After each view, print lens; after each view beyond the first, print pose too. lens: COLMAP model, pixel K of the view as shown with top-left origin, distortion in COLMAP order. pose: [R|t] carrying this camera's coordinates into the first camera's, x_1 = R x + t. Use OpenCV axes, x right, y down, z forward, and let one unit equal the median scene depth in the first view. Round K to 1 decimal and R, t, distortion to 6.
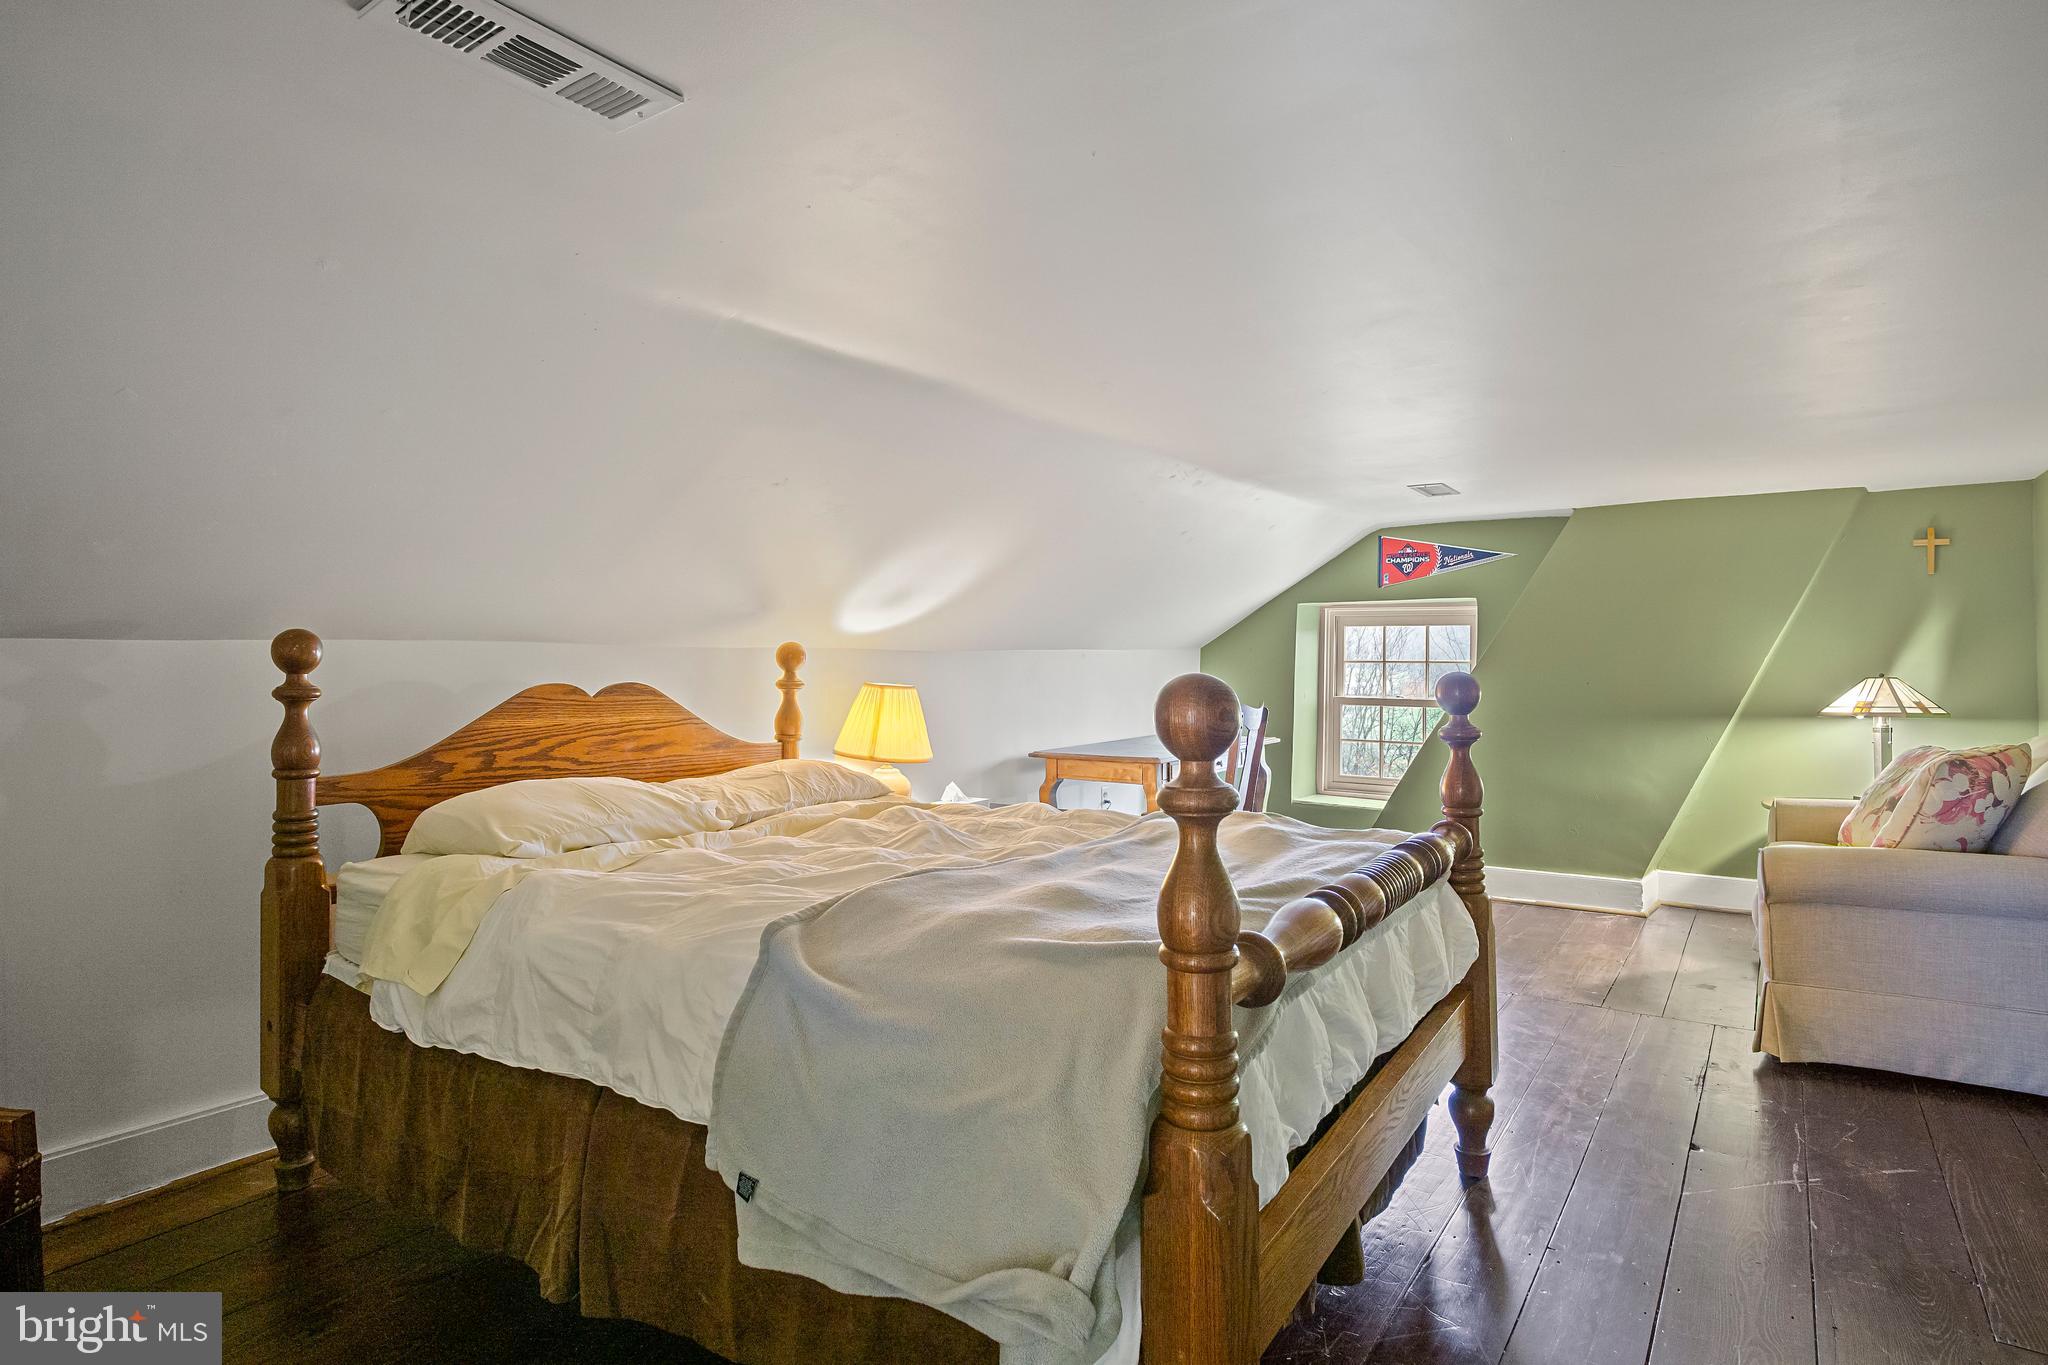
lens RADIAL K [[1114.0, 0, 1015.8], [0, 1114.0, 679.0], [0, 0, 1]] dist [-0.019622, -0.000304]
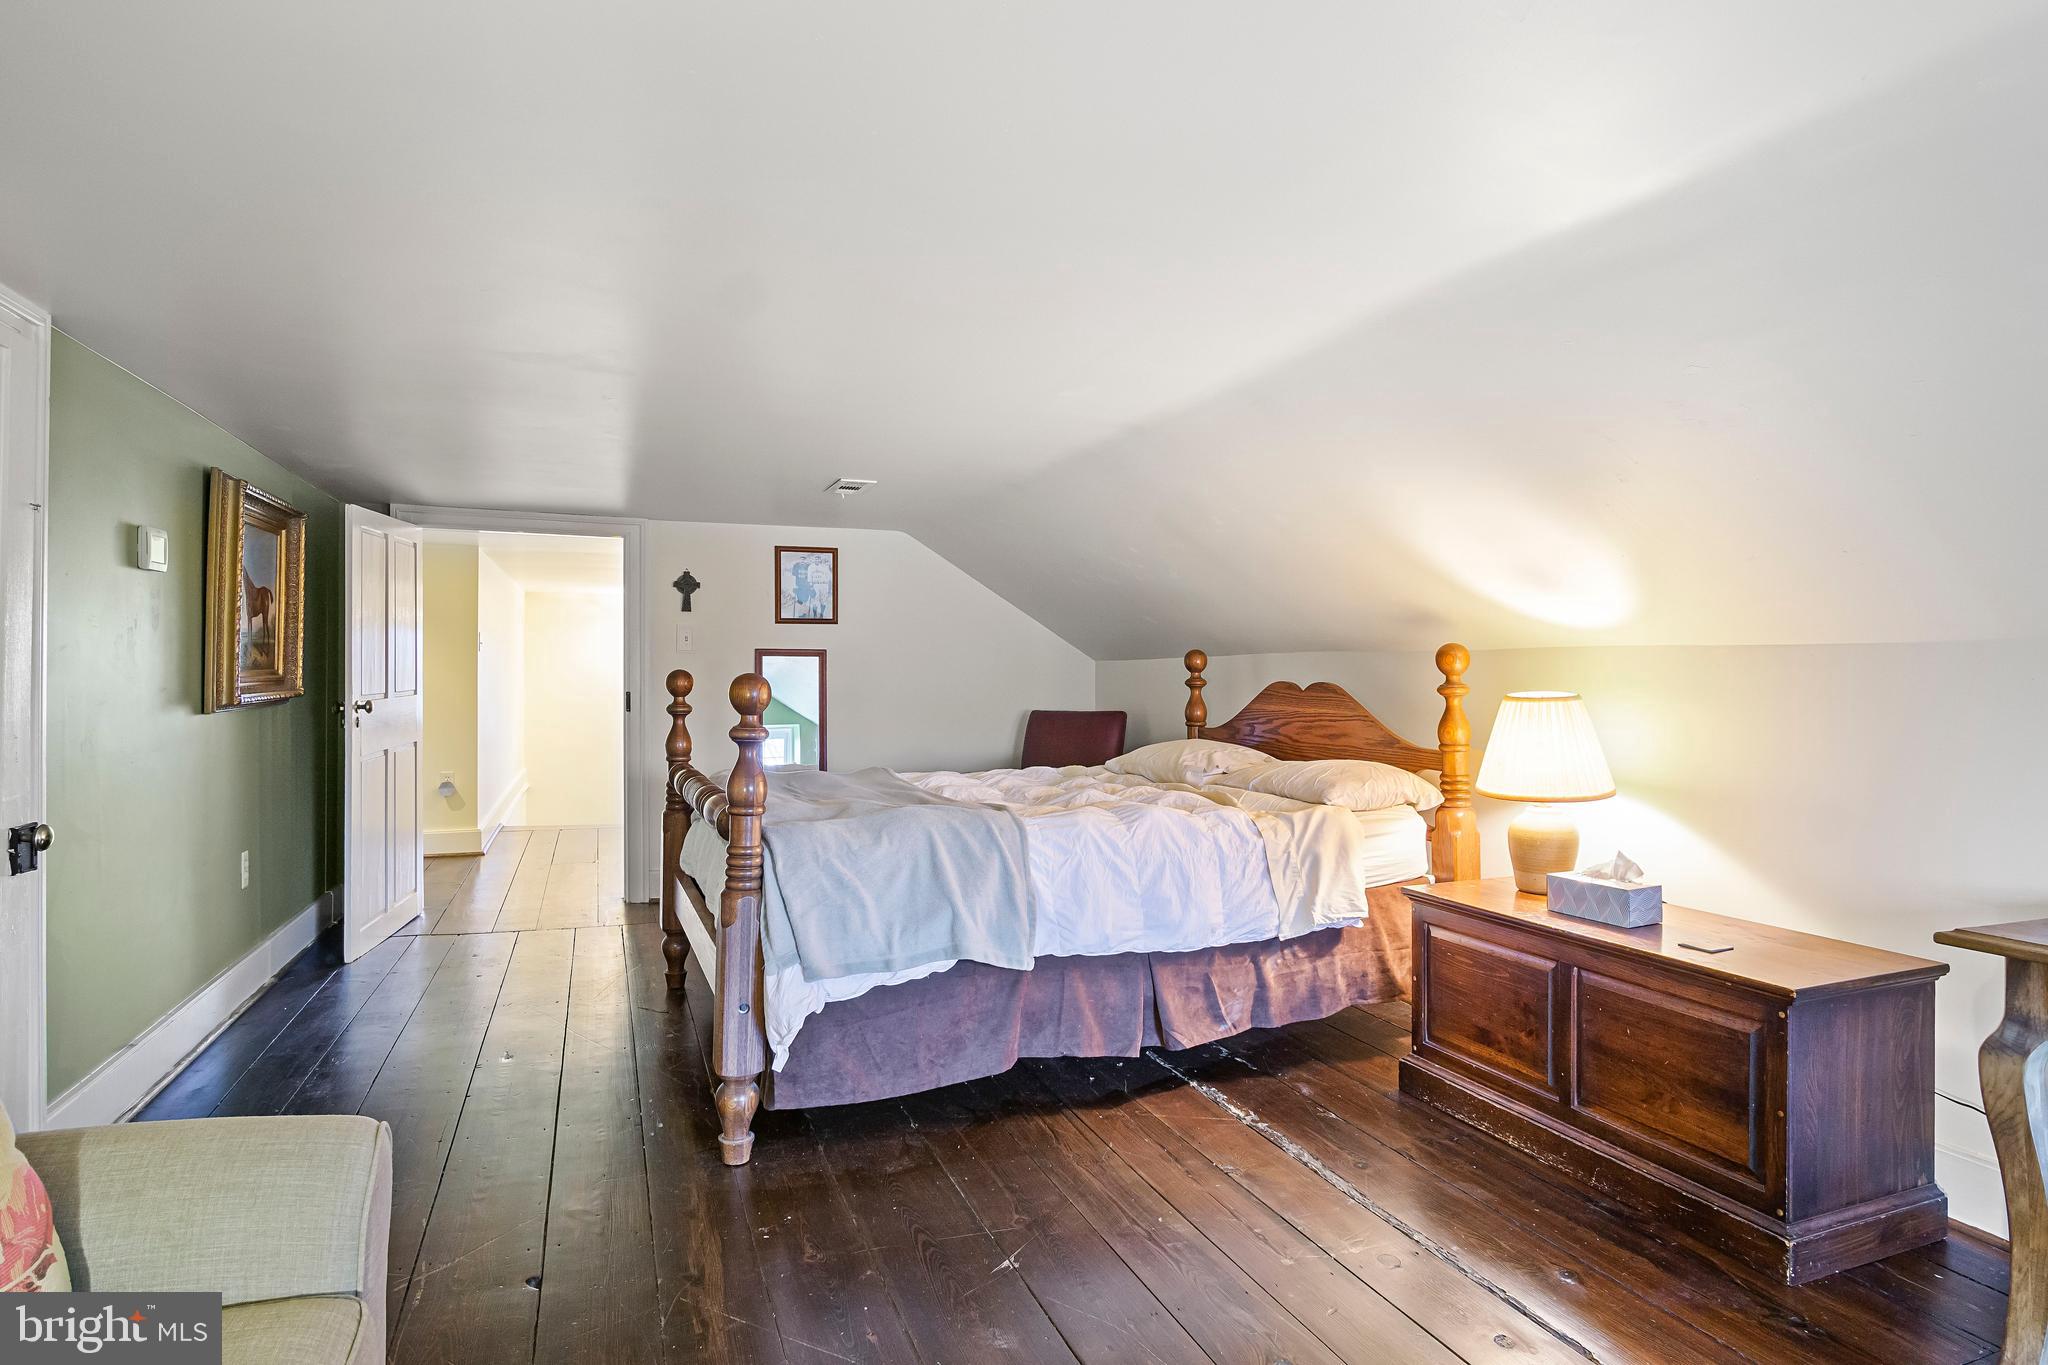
lens RADIAL K [[1114.0, 0, 1015.8], [0, 1114.0, 679.0], [0, 0, 1]] dist [-0.019622, -0.000304]
pose [[-0.569454, 0.009031, -0.821974, 0.933544], [-0.009607, 0.999798, 0.017640, -0.020742], [0.821967, 0.017942, -0.569252, 1.506888]]
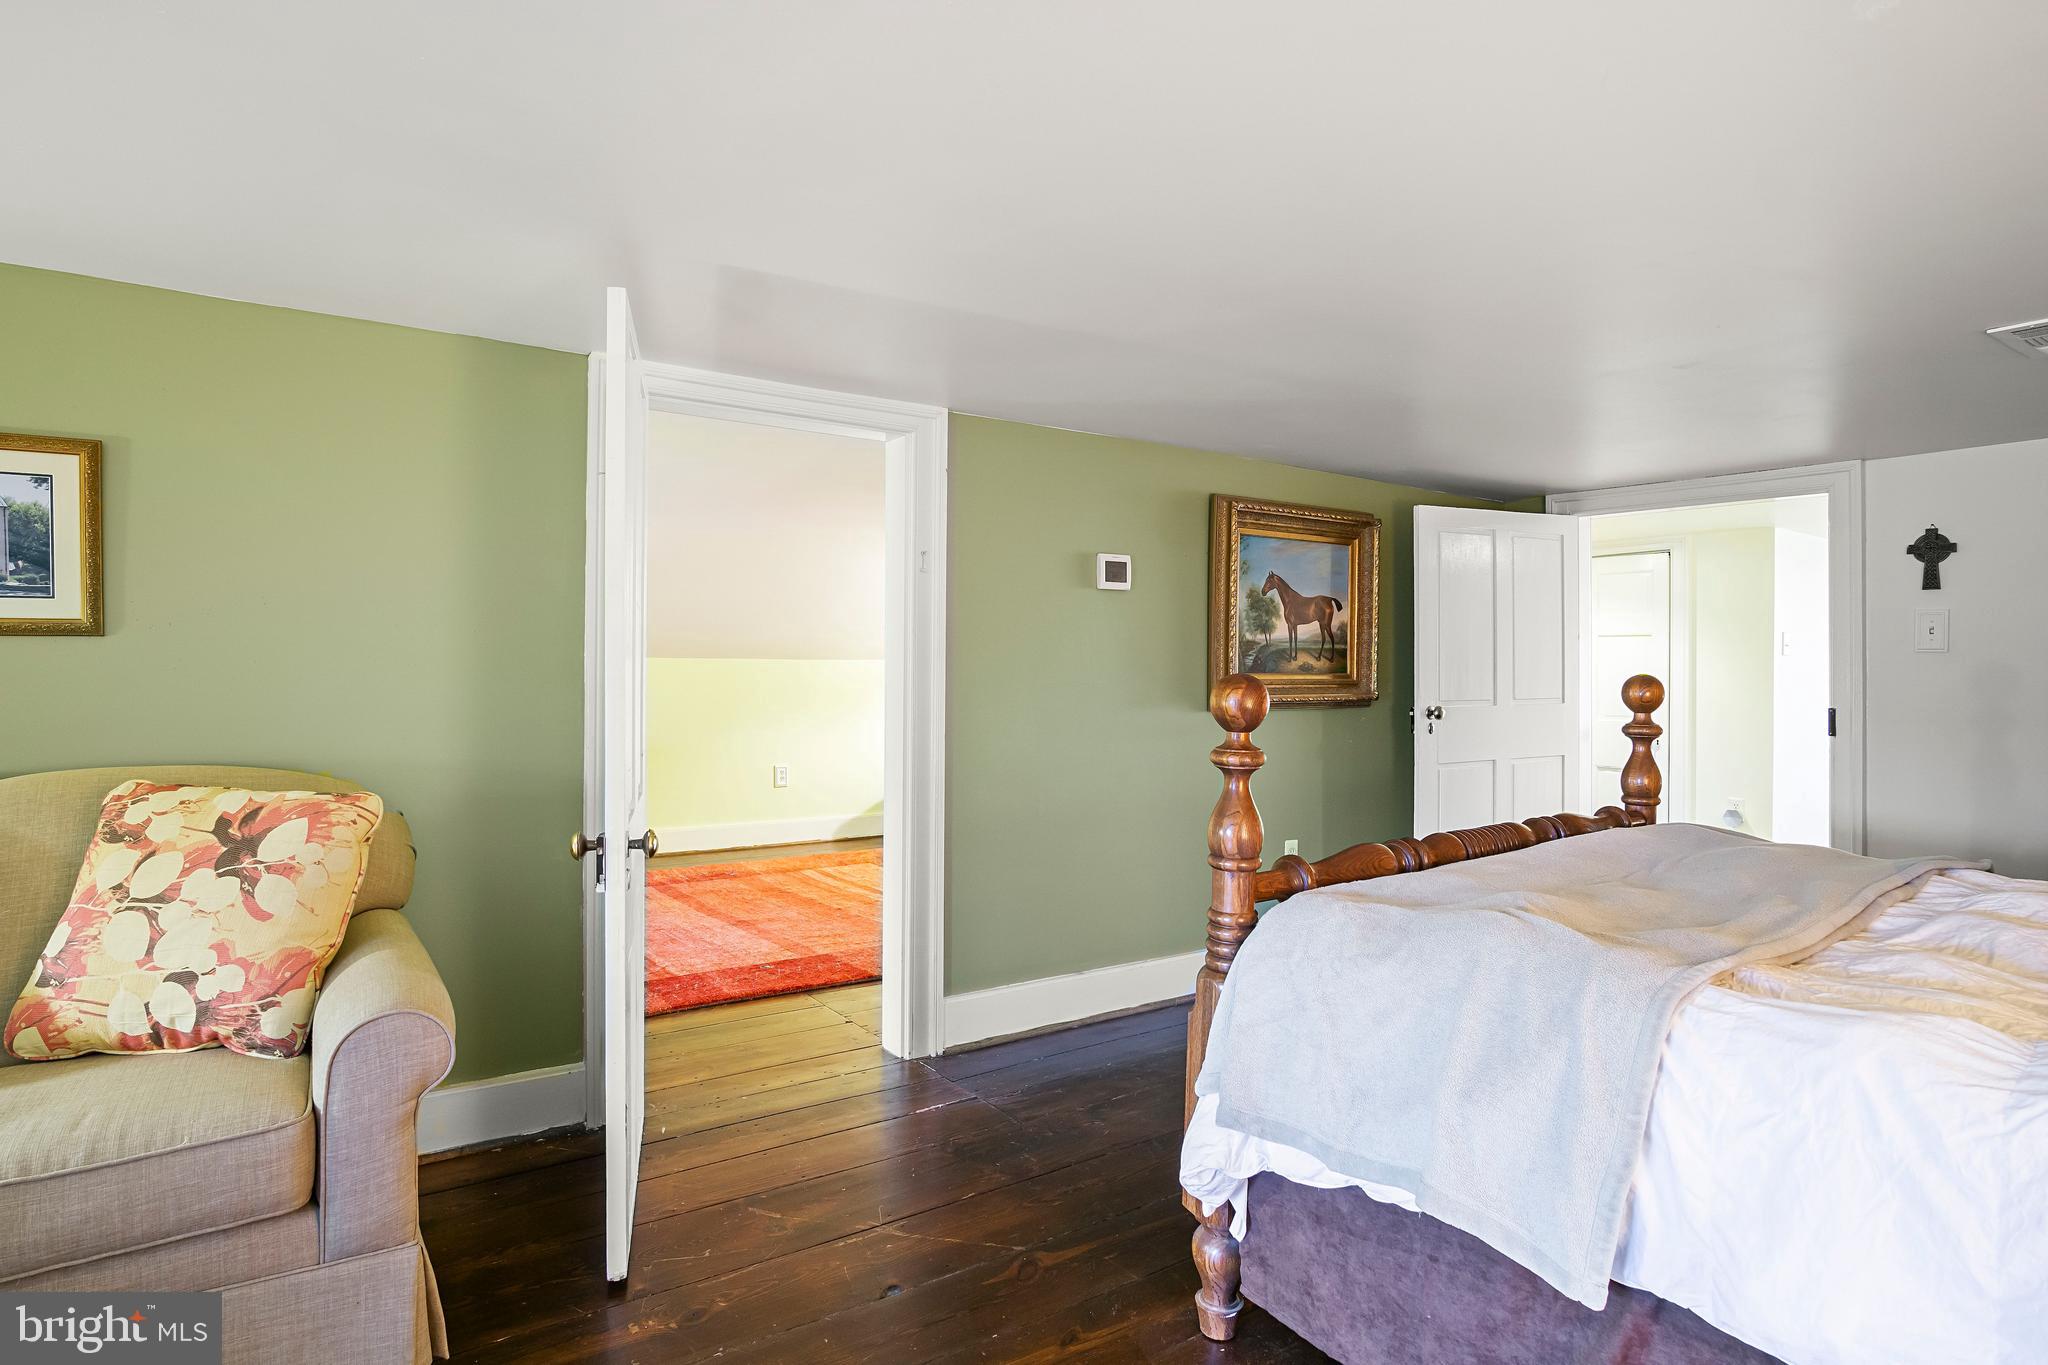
lens RADIAL K [[1114.0, 0, 1015.8], [0, 1114.0, 679.0], [0, 0, 1]] dist [-0.019622, -0.000304]
pose [[-0.935155, -0.008208, 0.354144, 0.223838], [-0.003053, 0.999881, 0.015110, -0.012593], [-0.354226, 0.013049, -0.935069, 1.471920]]
